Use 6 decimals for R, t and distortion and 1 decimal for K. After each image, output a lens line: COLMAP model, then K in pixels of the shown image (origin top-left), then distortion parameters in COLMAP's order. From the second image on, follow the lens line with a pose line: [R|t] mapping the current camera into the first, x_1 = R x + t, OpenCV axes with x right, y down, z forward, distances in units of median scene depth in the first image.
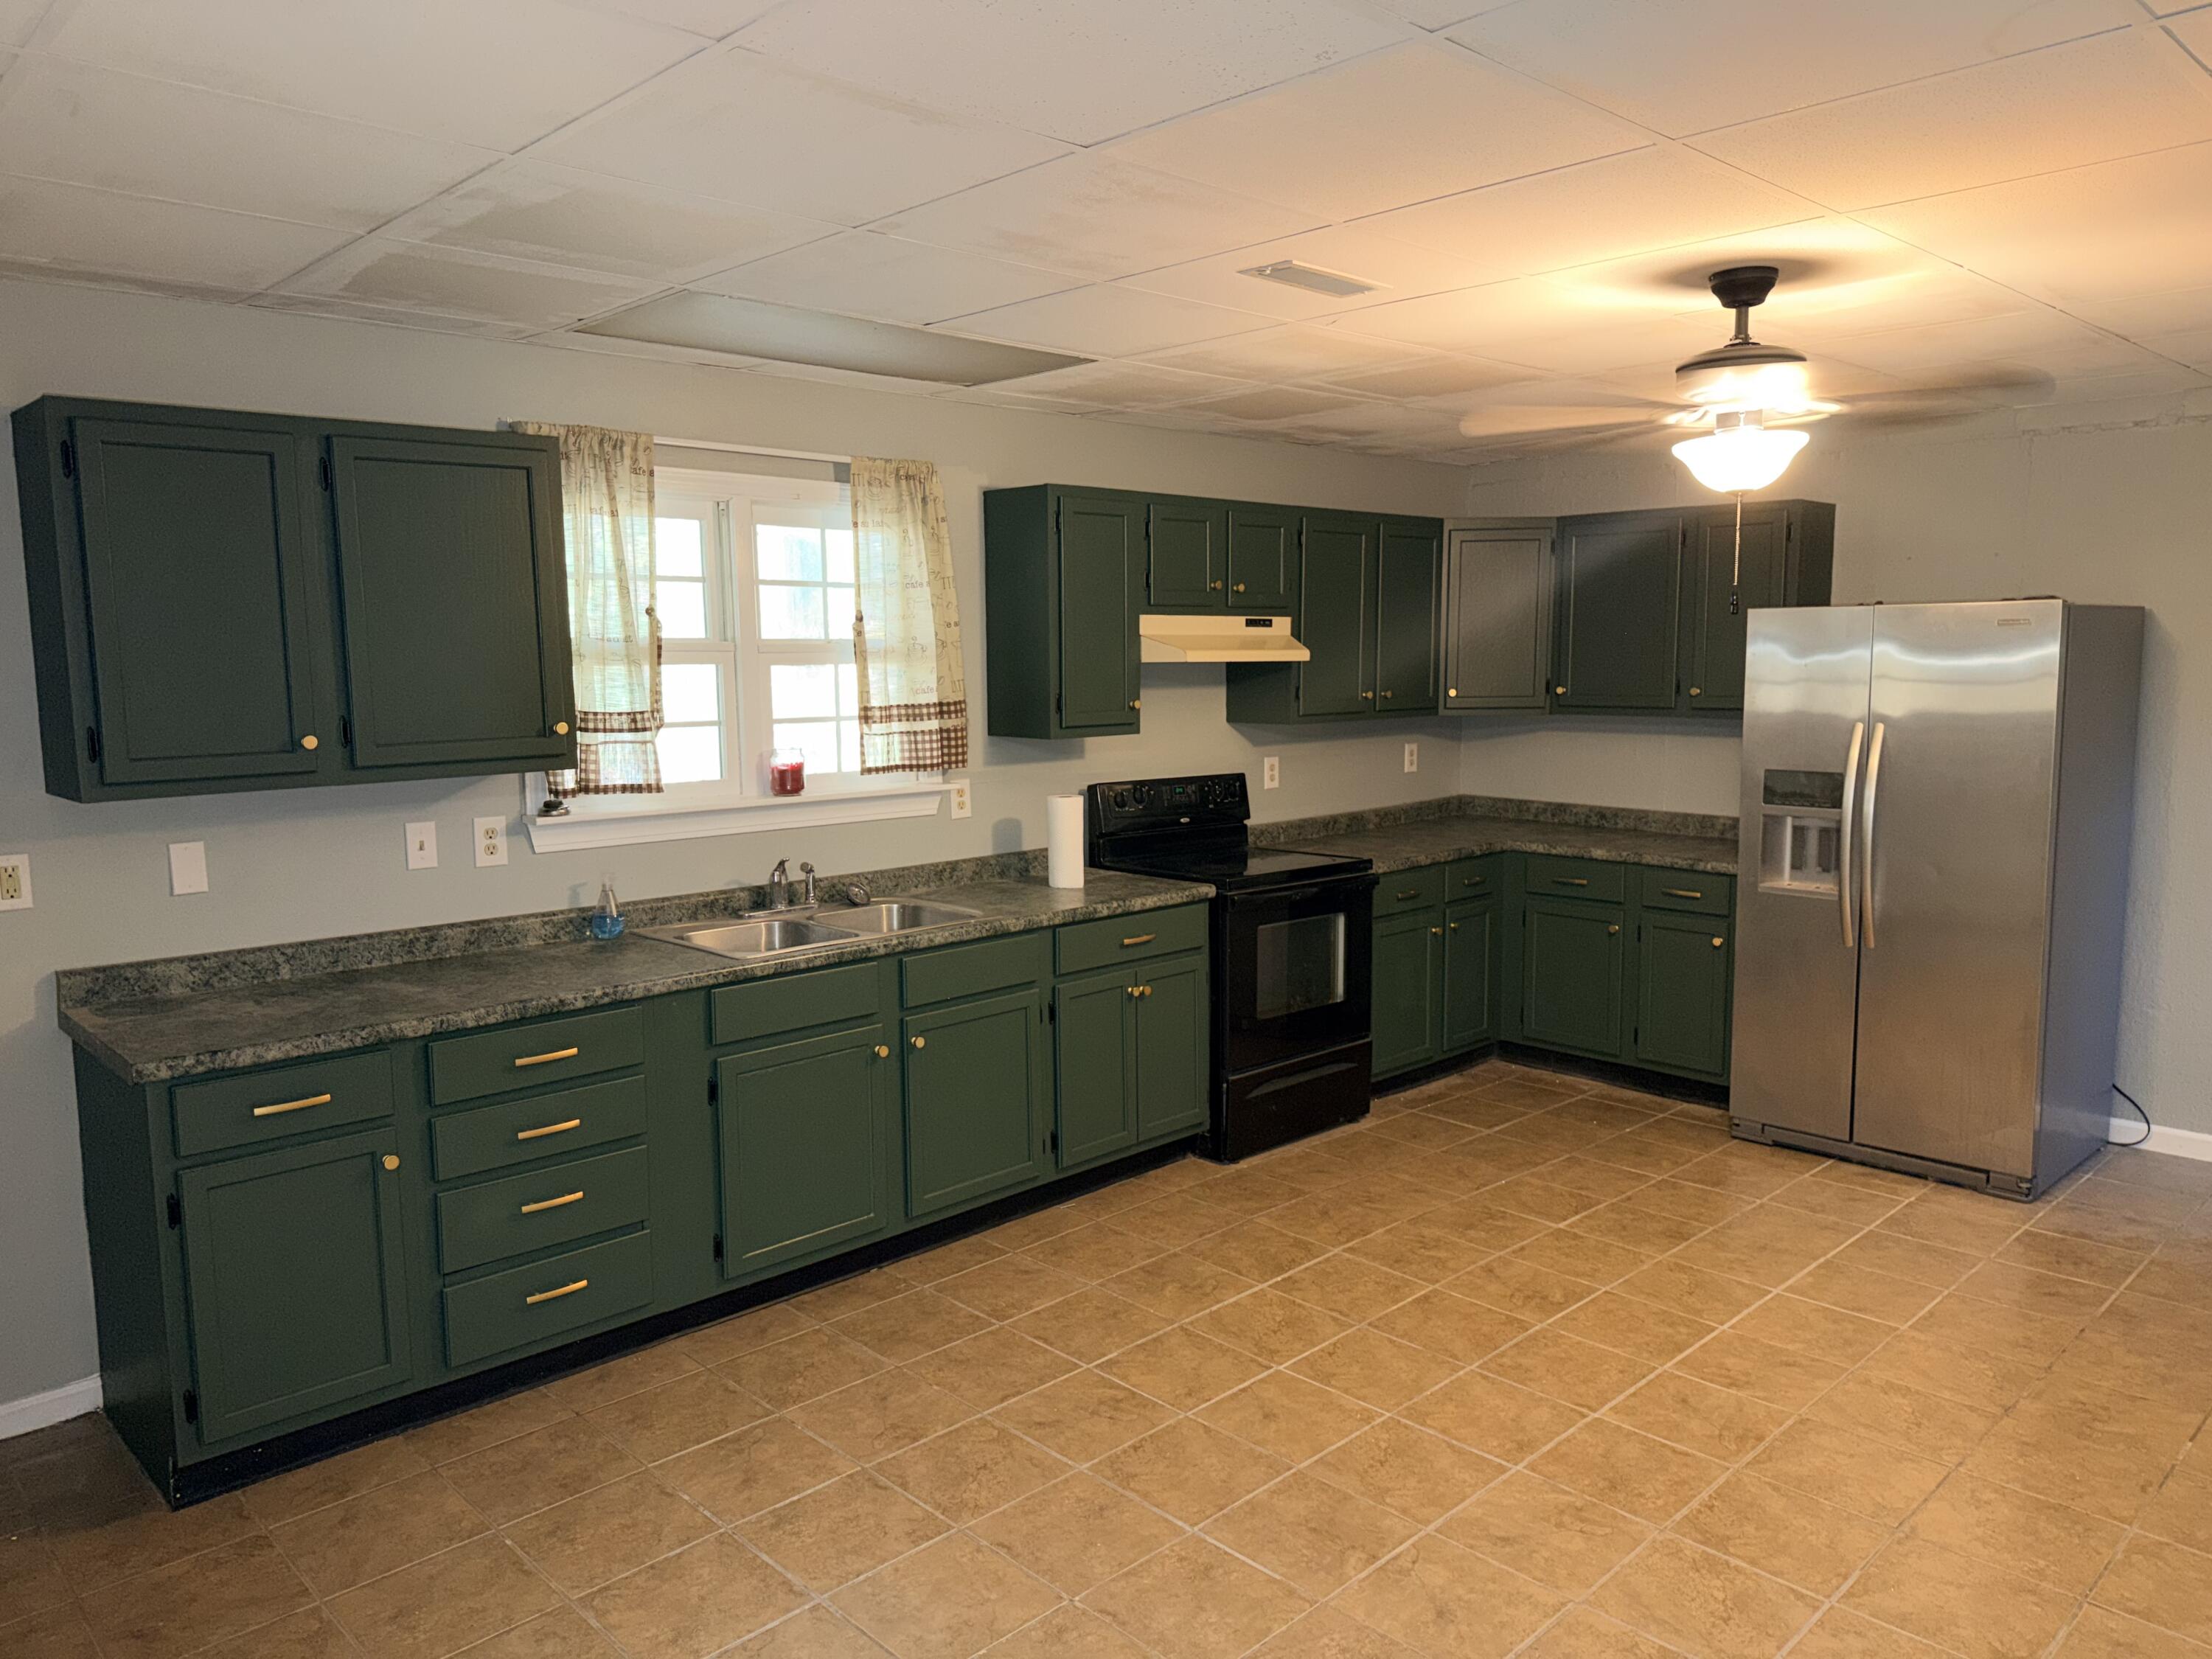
lens RADIAL K [[1545.6, 0, 1104.2], [0, 1545.6, 833.9], [0, 0, 1]] dist [0.167974, -0.220241]
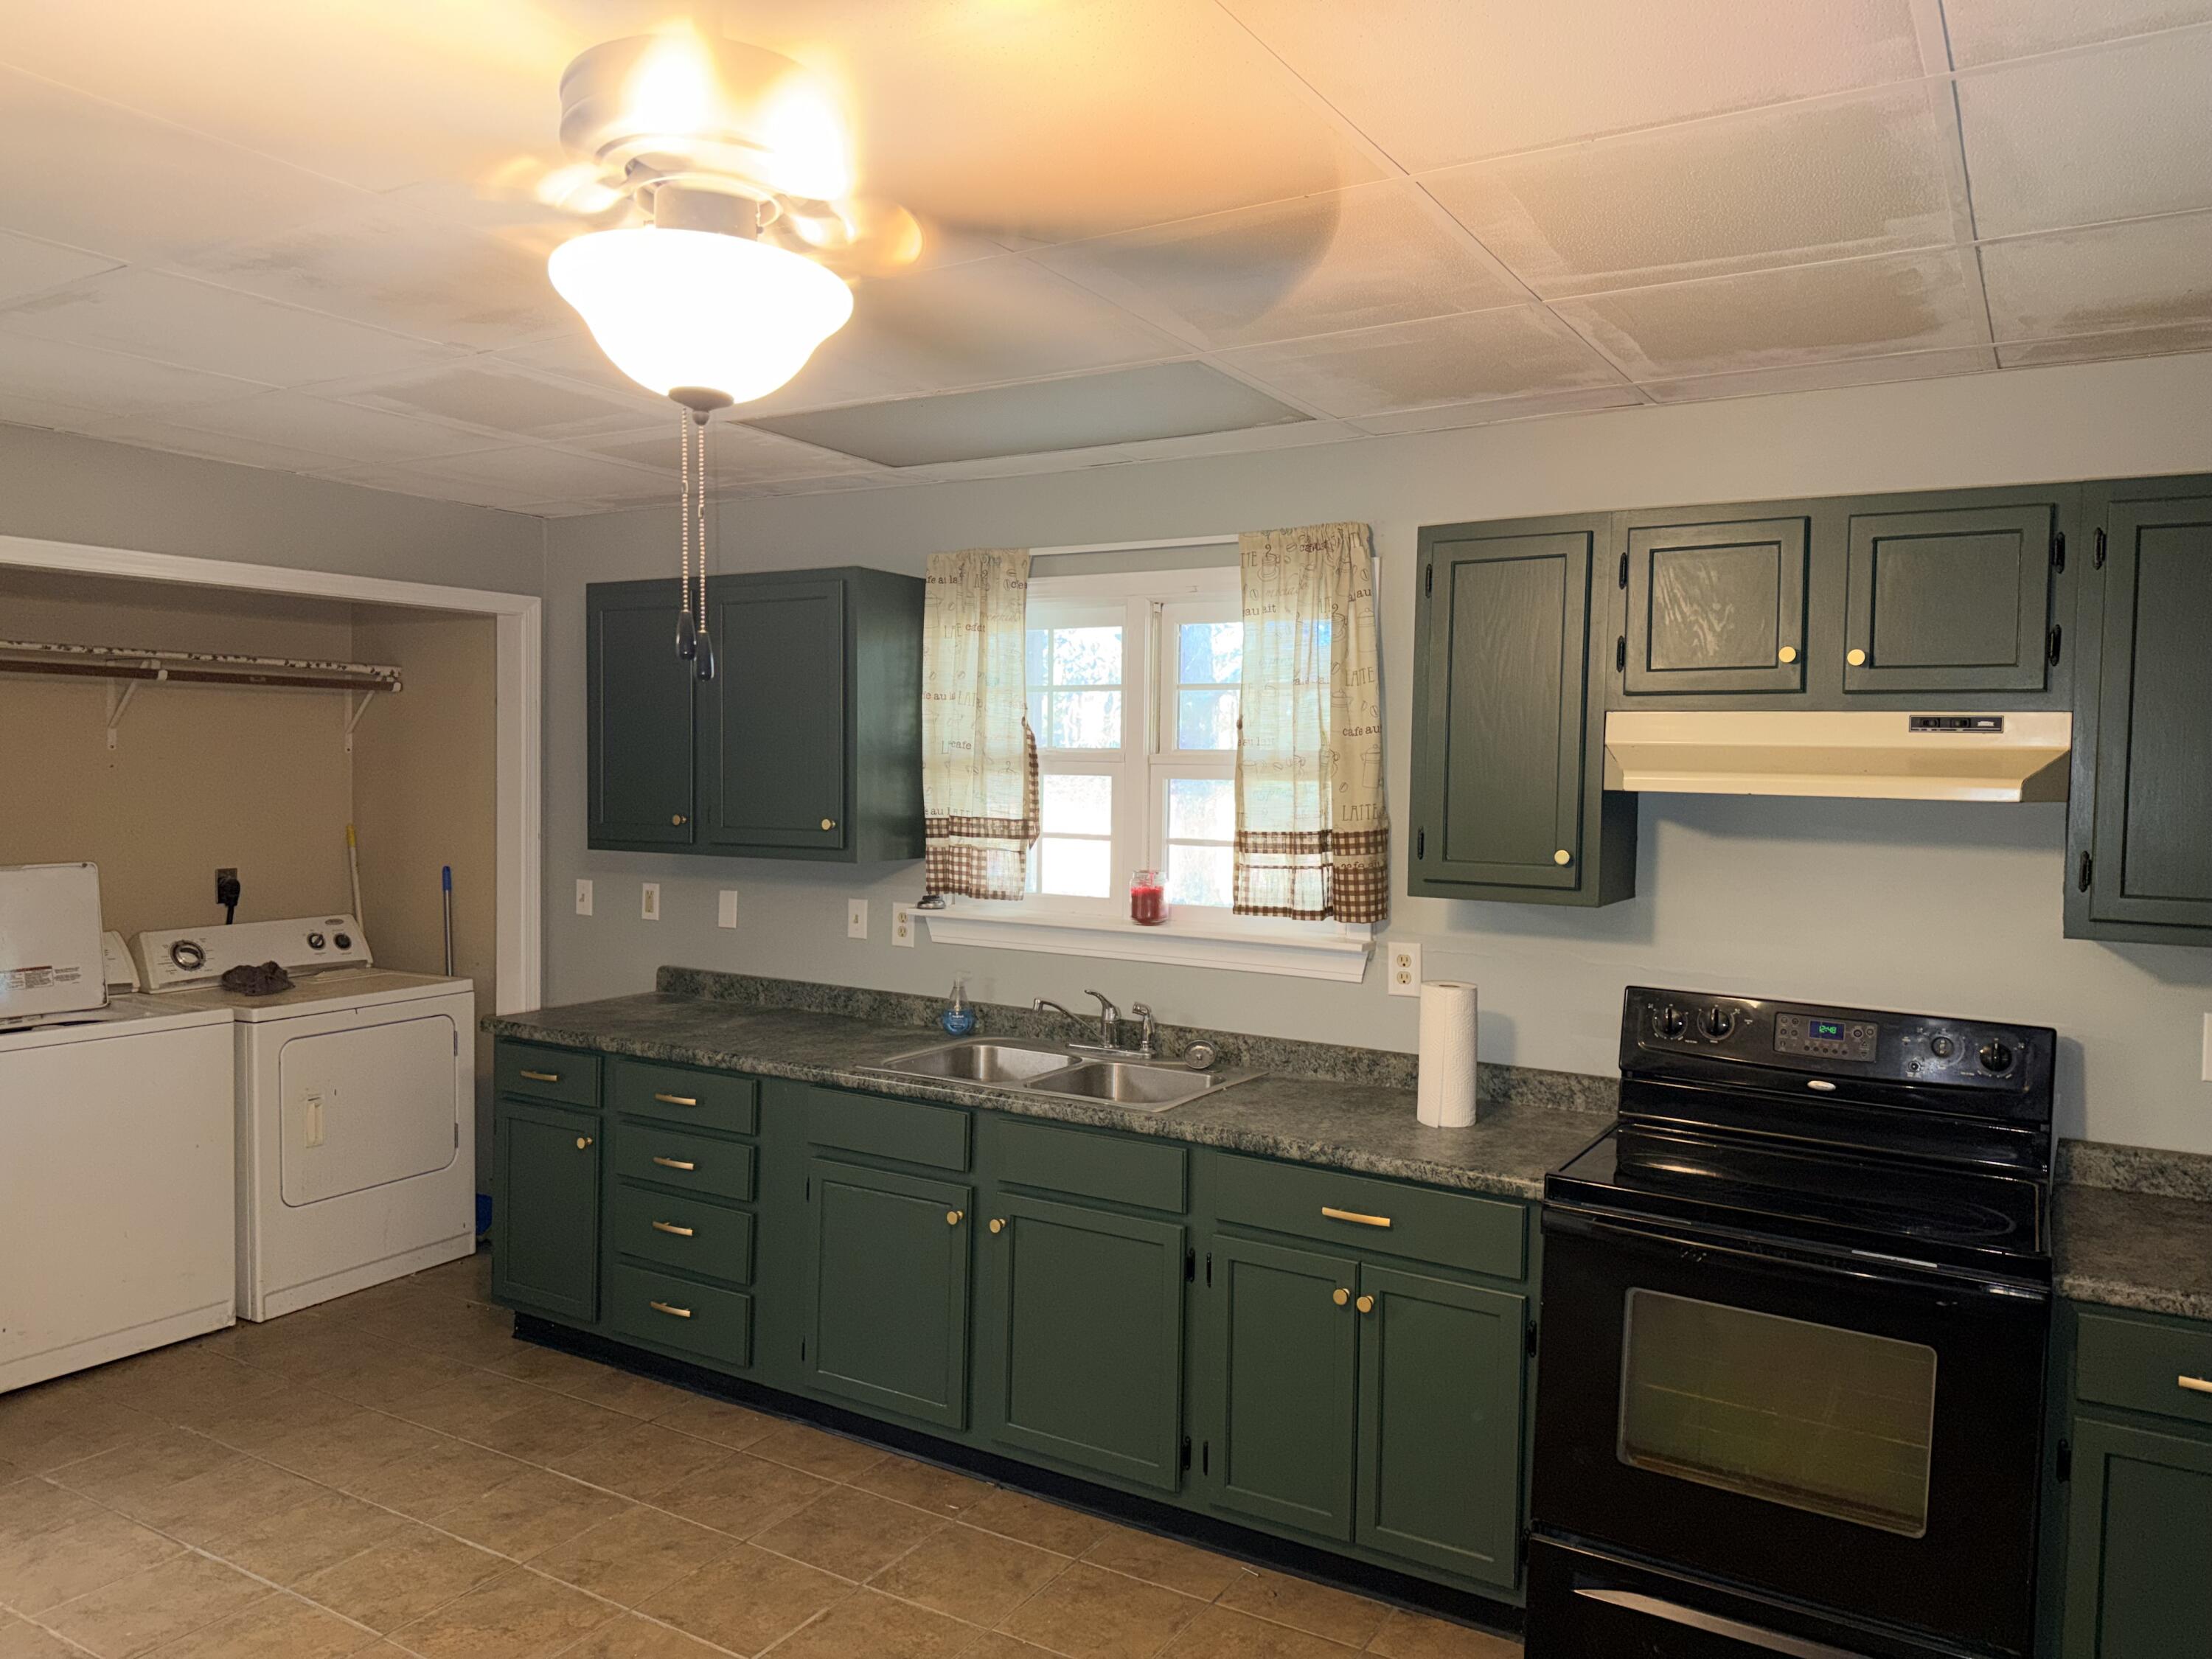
lens RADIAL K [[1545.6, 0, 1104.2], [0, 1545.6, 833.9], [0, 0, 1]] dist [0.167974, -0.220241]
pose [[0.263071, 0.045781, -0.963690, 0.647114], [-0.145447, 0.989339, 0.007295, -0.080063], [0.953750, 0.138247, 0.266925, 0.751744]]
